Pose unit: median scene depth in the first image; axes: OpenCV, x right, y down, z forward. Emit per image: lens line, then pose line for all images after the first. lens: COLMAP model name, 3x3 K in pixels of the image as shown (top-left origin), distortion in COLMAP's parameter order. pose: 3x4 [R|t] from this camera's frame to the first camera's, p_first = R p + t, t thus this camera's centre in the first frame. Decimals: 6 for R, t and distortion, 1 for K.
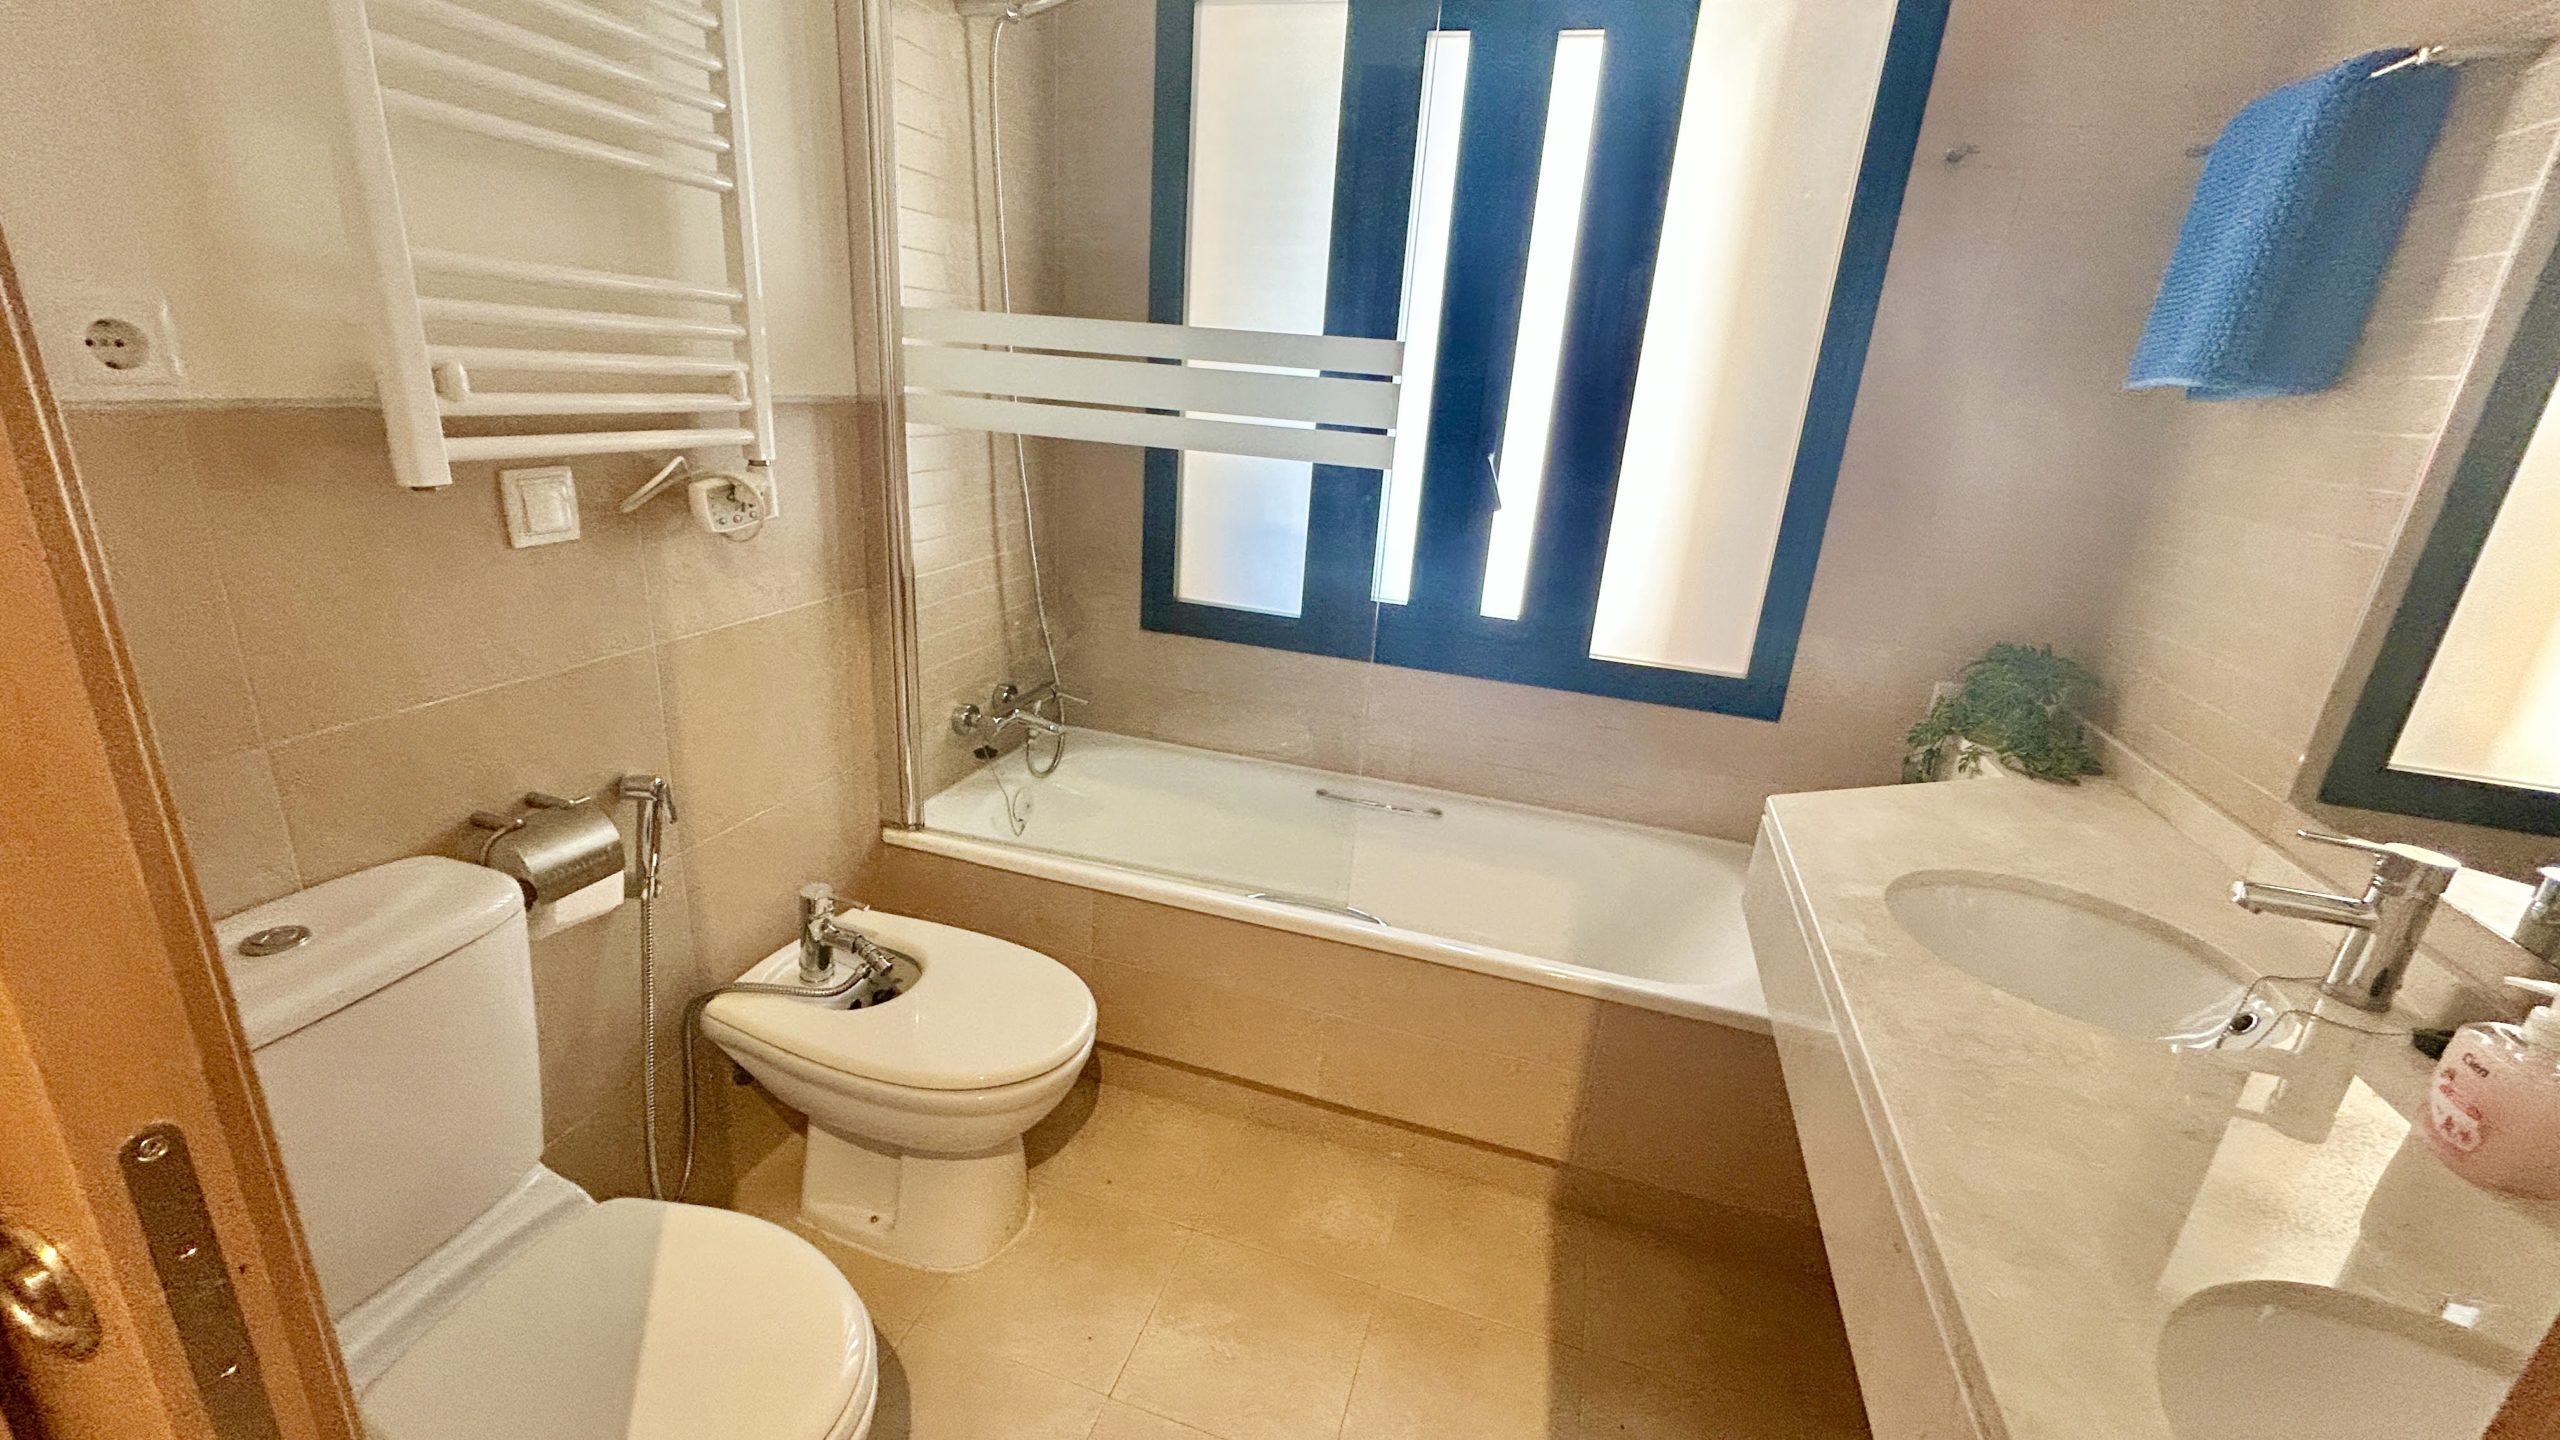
lens RADIAL K [[1035.2, 0, 1267.6], [0, 1035.2, 714.2], [0, 0, 1]] dist [0.003161, -0.000146]
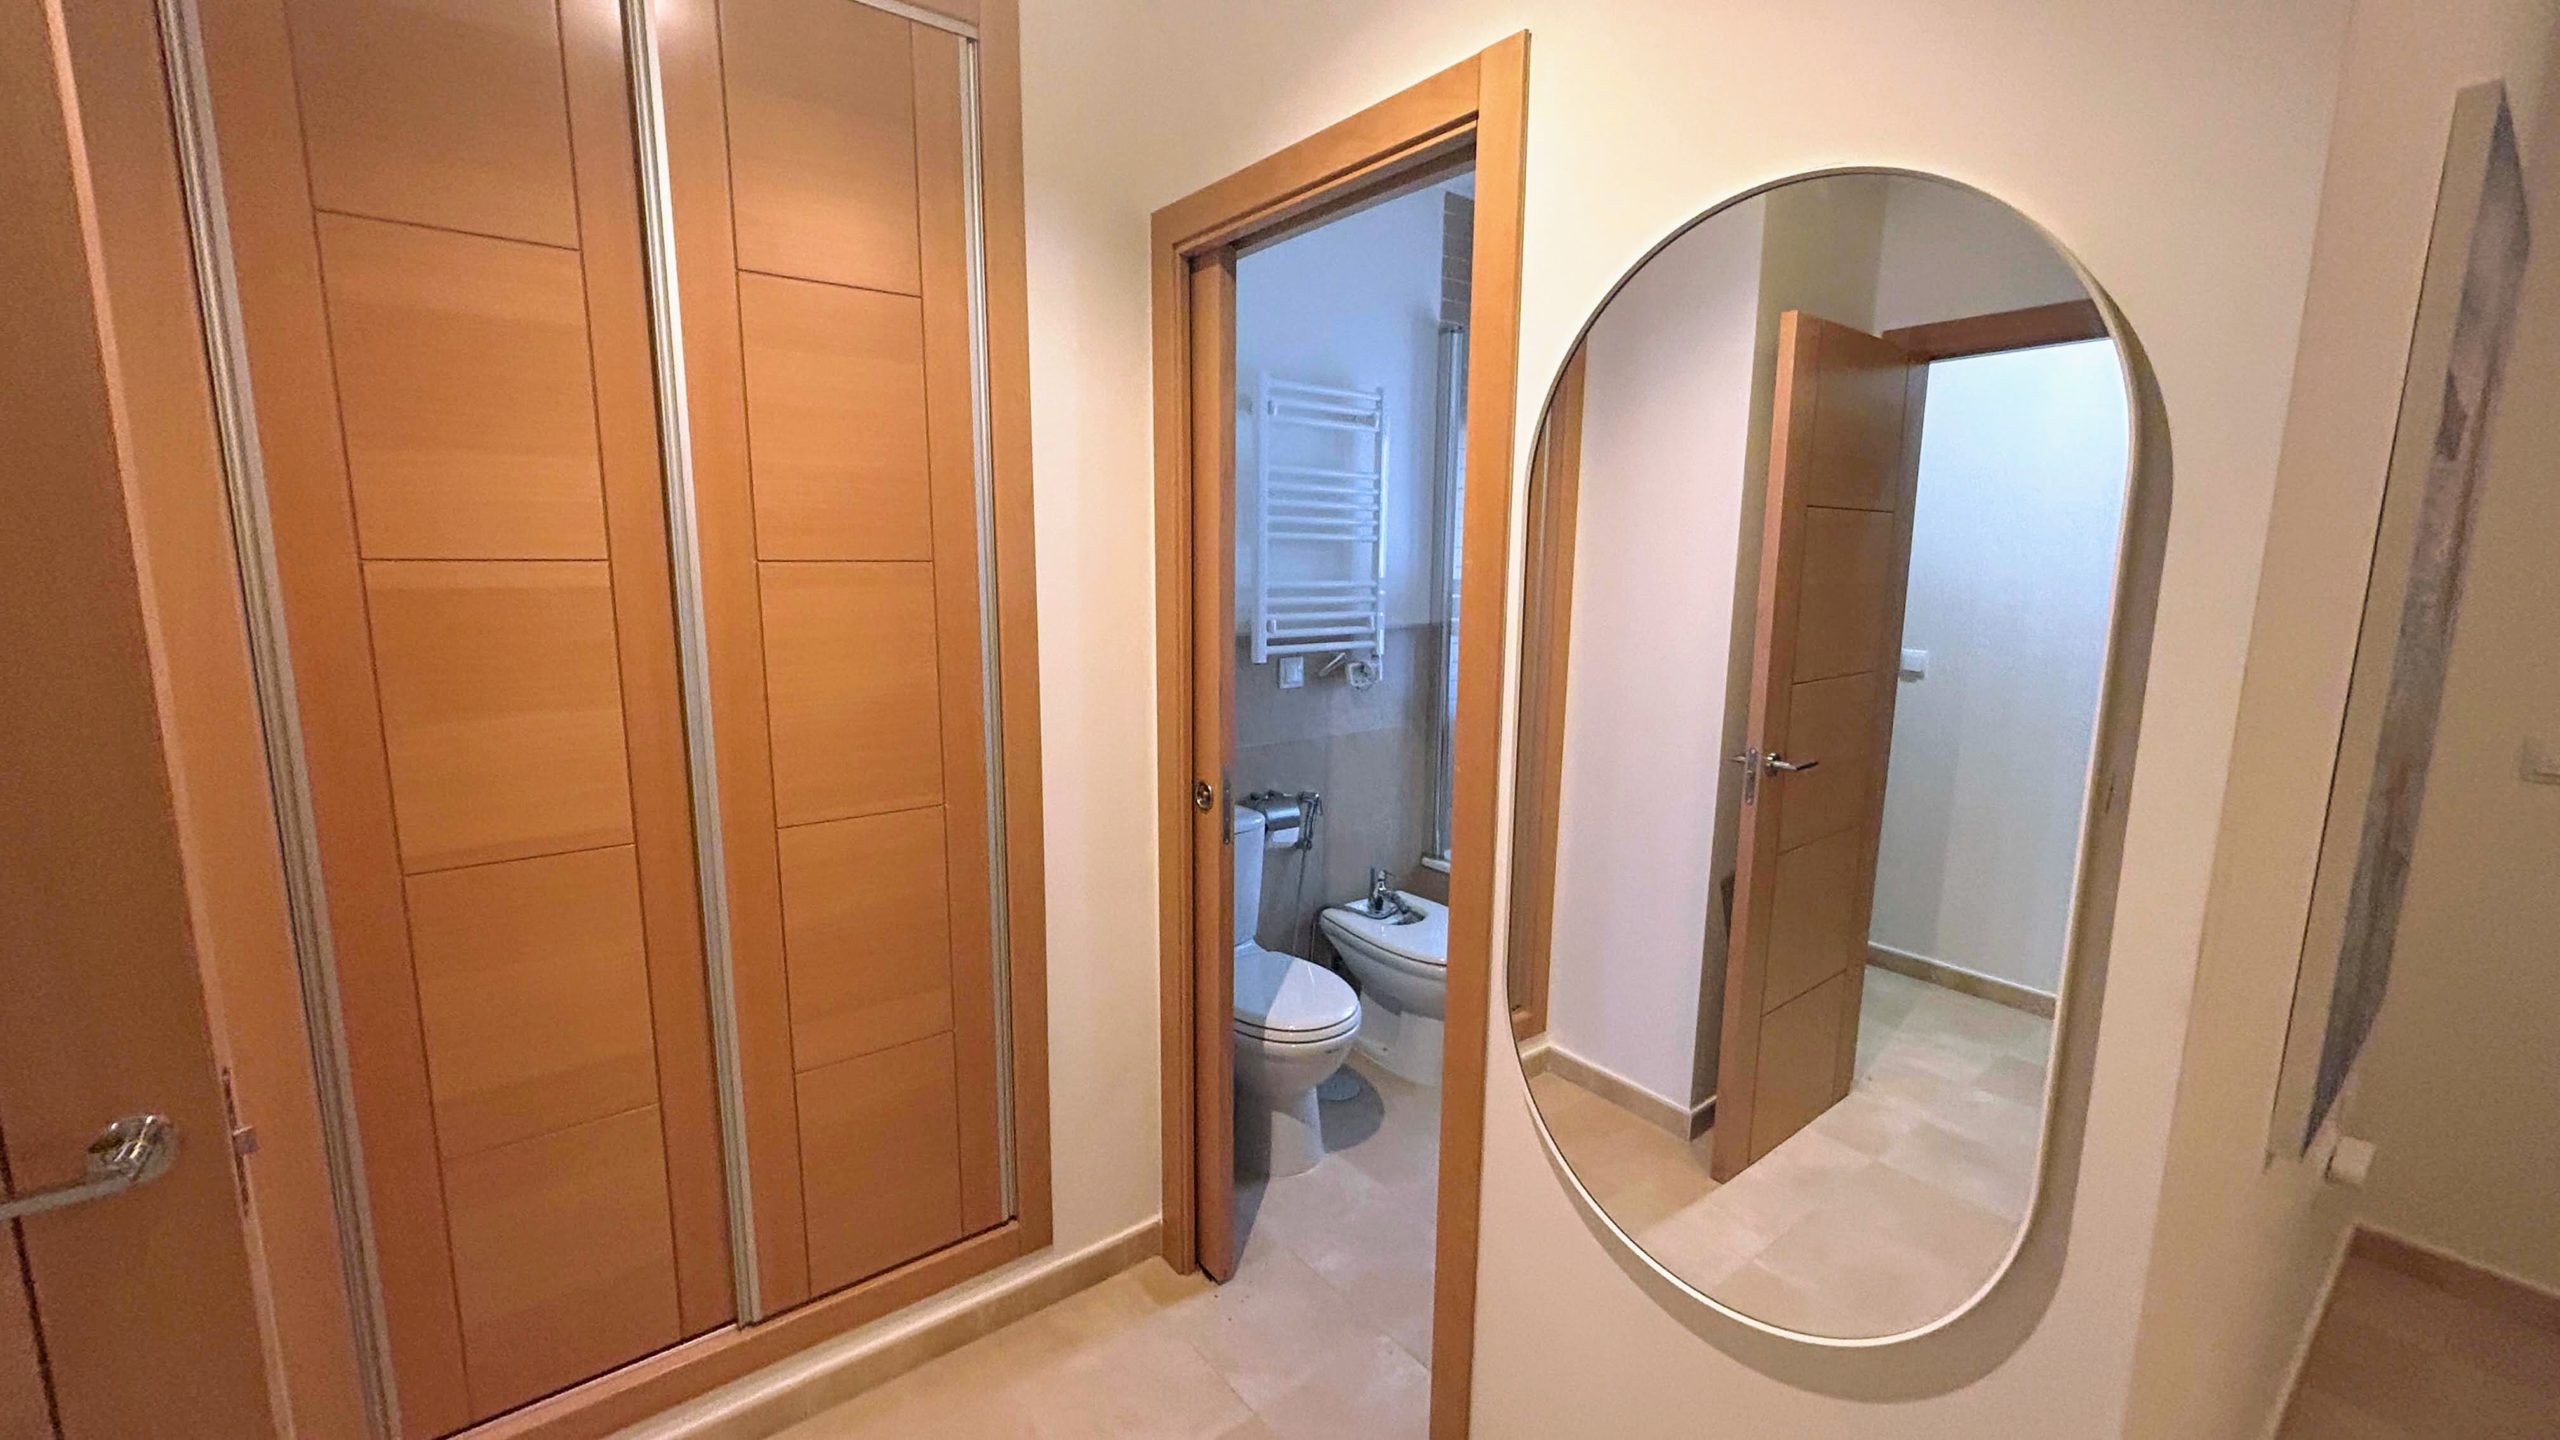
lens RADIAL K [[1035.2, 0, 1281.8], [0, 1035.2, 721.1], [0, 0, 1]] dist [0.003161, -0.000146]
pose [[0.829527, 0.028338, -0.557747, 0.582691], [-0.131192, 0.980652, -0.145296, 0.242288], [0.542838, 0.193699, 0.817195, -0.888201]]
